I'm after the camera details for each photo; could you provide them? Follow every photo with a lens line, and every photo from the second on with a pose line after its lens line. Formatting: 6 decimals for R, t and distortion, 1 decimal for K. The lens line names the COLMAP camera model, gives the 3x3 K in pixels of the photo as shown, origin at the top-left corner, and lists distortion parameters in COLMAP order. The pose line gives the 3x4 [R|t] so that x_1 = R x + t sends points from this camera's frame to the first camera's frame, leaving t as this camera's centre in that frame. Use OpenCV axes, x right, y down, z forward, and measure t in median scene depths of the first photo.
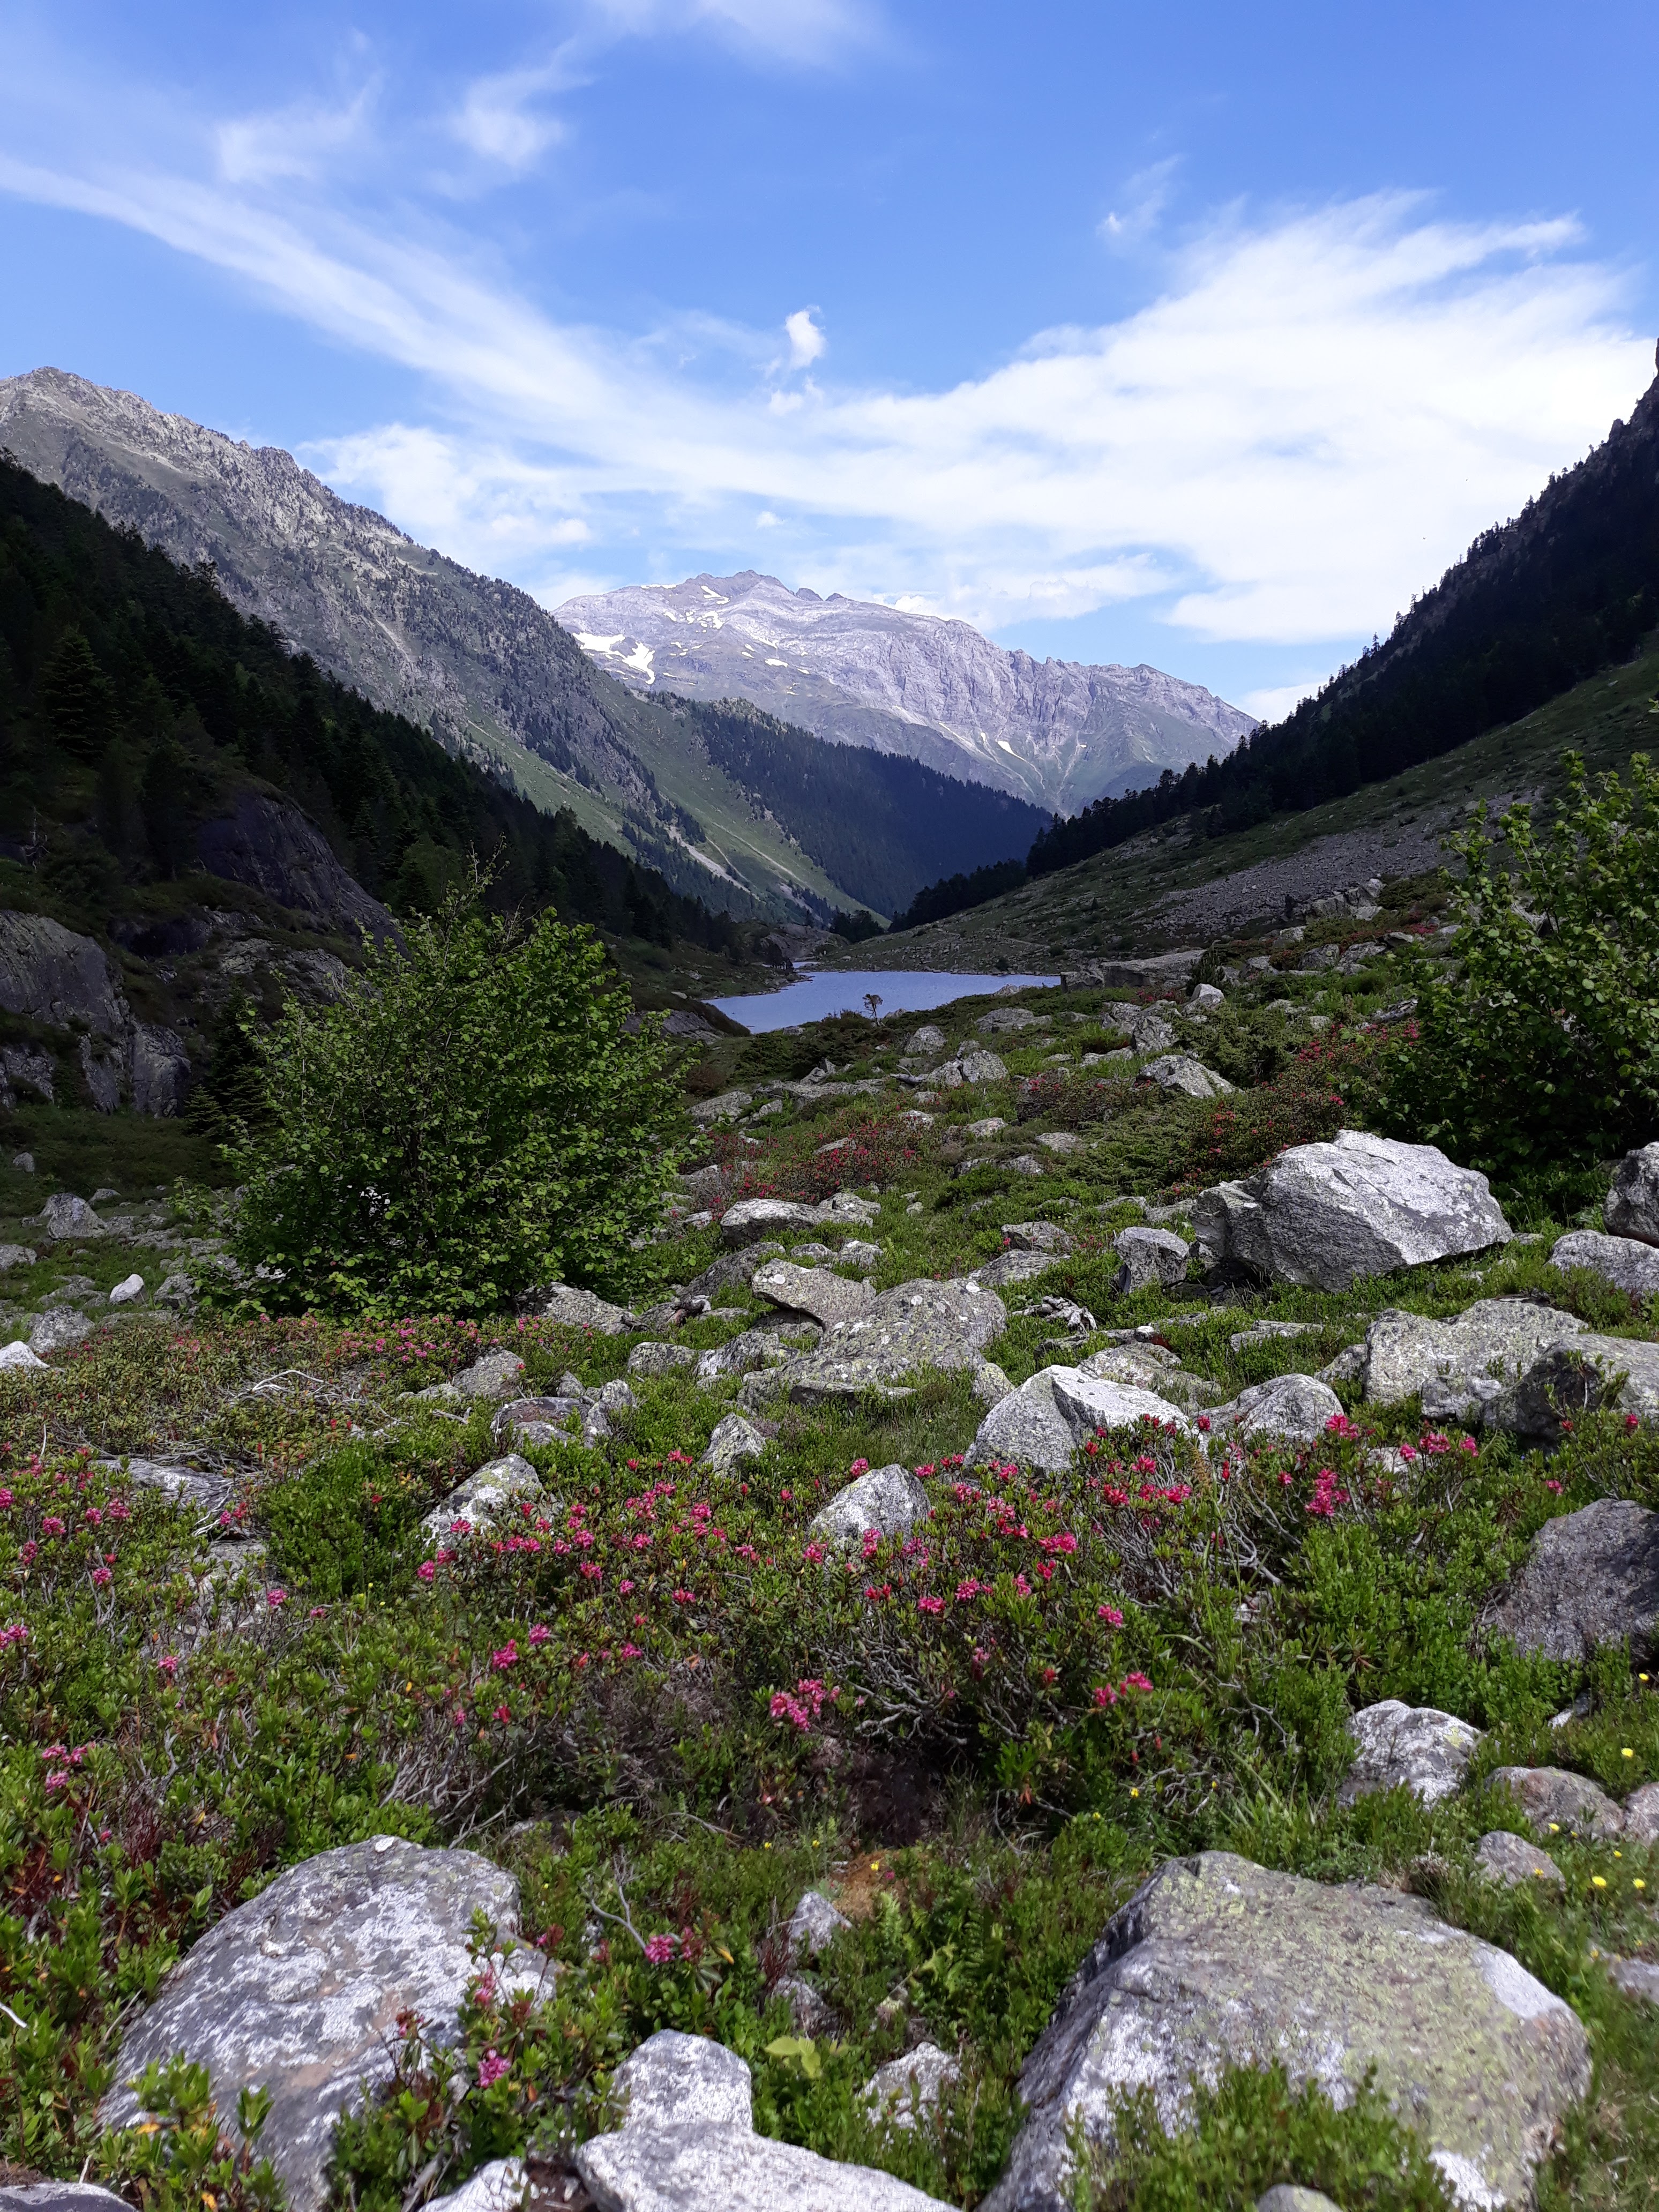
lens RADIAL K [[1674.5, 0, 836.8], [0, 1674.5, 1102.9], [0, 0, 1]] dist [0.042715, -0.030749]
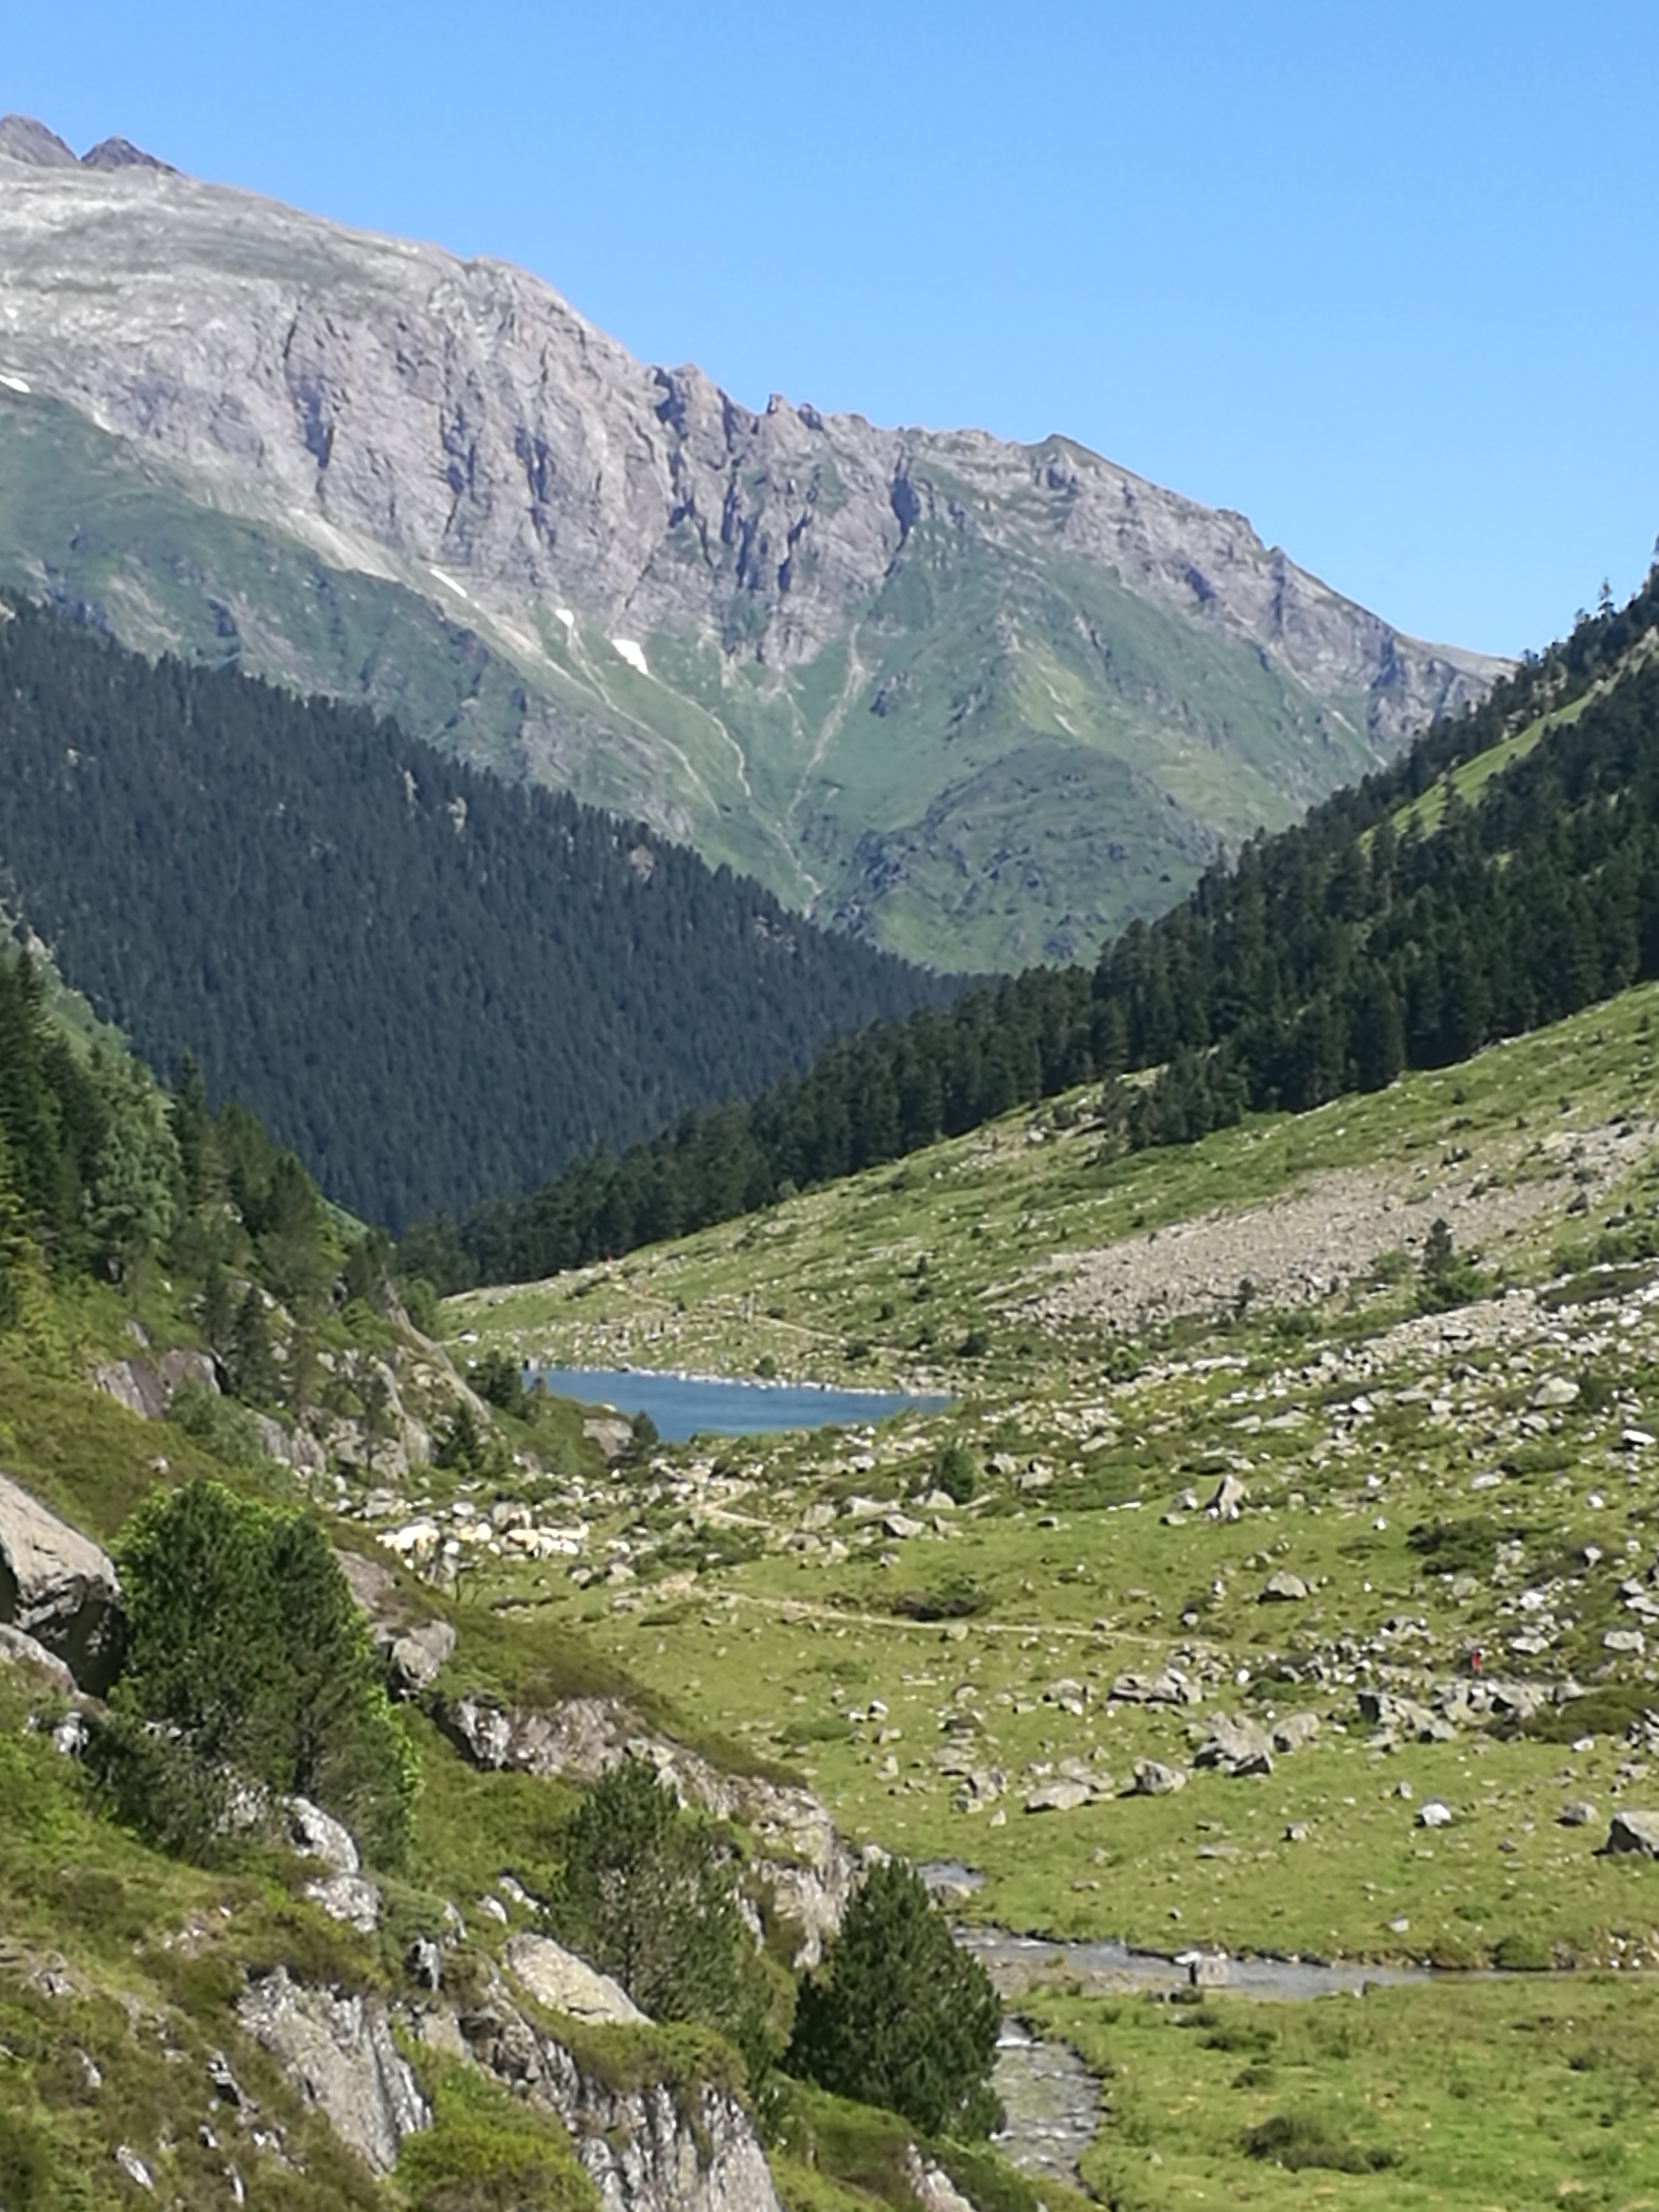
lens RADIAL K [[1674.5, 0, 832.6], [0, 1674.5, 1111.7], [0, 0, 1]] dist [0.042715, -0.030749]
pose [[0.994576, 0.066191, 0.080227, 0.118676], [-0.045183, 0.969736, -0.239937, -0.051040], [-0.093681, 0.235011, 0.967468, 0.704278]]
